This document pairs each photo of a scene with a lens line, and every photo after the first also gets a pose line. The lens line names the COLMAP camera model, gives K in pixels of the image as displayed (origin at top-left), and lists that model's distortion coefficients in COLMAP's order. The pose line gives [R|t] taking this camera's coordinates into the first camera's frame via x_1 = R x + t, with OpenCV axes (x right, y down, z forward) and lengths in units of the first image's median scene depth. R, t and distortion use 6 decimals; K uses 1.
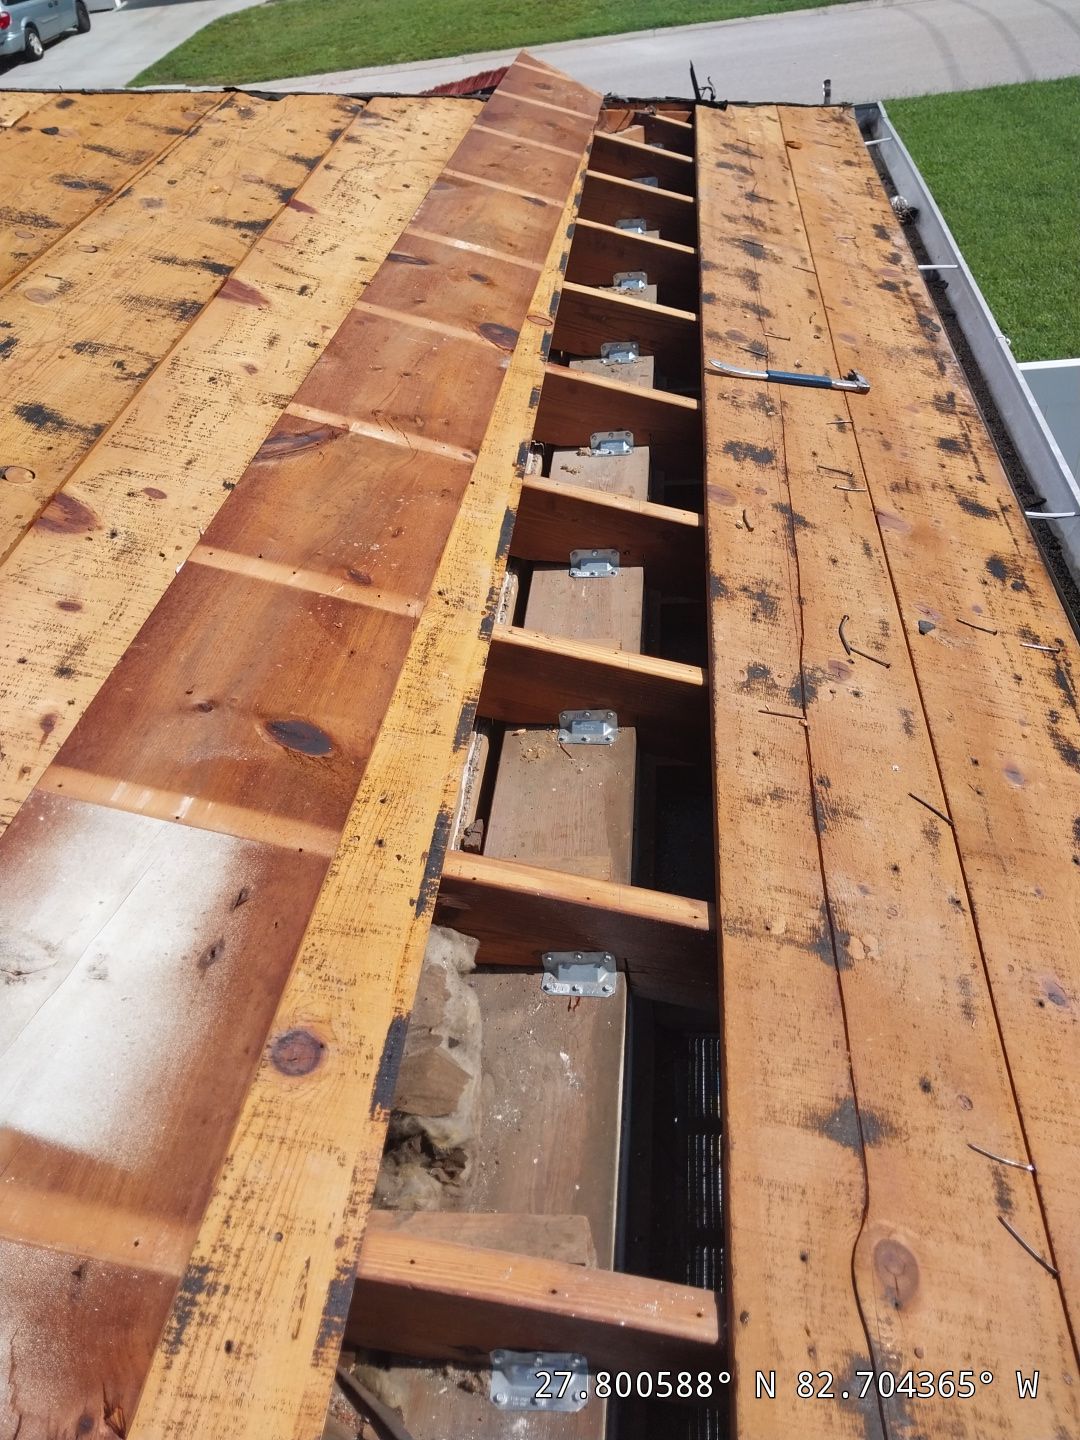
lens RADIAL K [[1045.6, 0, 540.0], [0, 1045.6, 720.0], [0, 0, 1]] dist [0.022226, -0.057931]
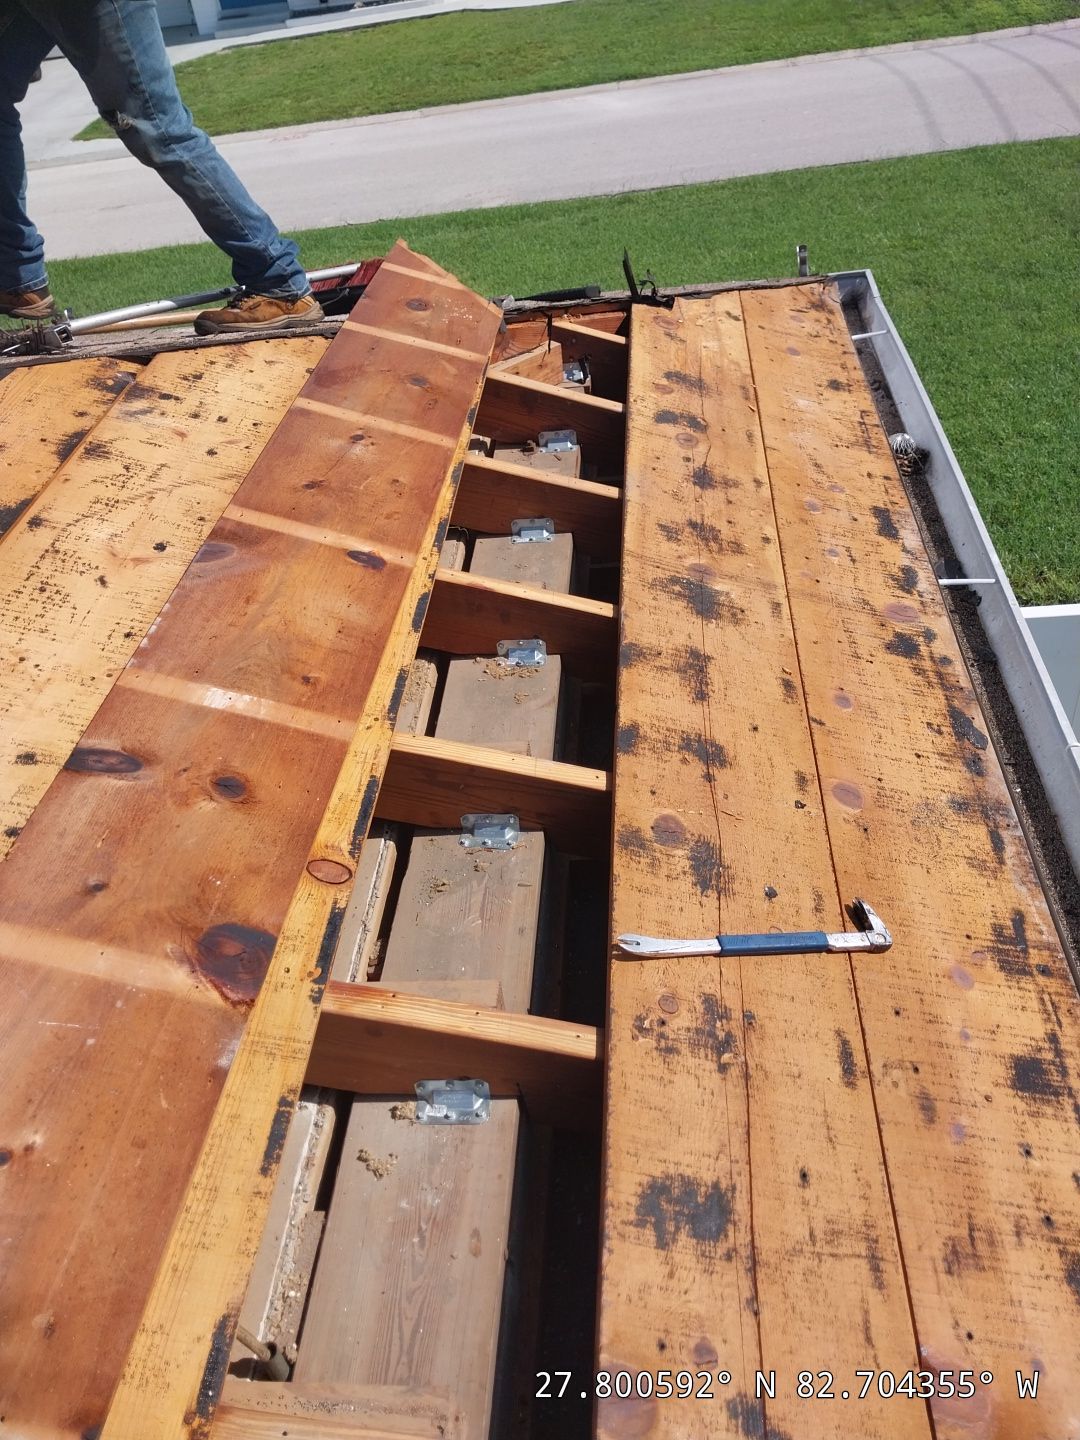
lens RADIAL K [[1045.6, 0, 540.0], [0, 1045.6, 720.0], [0, 0, 1]] dist [0.022226, -0.057931]
pose [[0.999758, -0.012971, 0.017786, 0.074213], [0.013370, 0.999657, -0.022531, -0.310072], [-0.017488, 0.022763, 0.999588, 0.284793]]
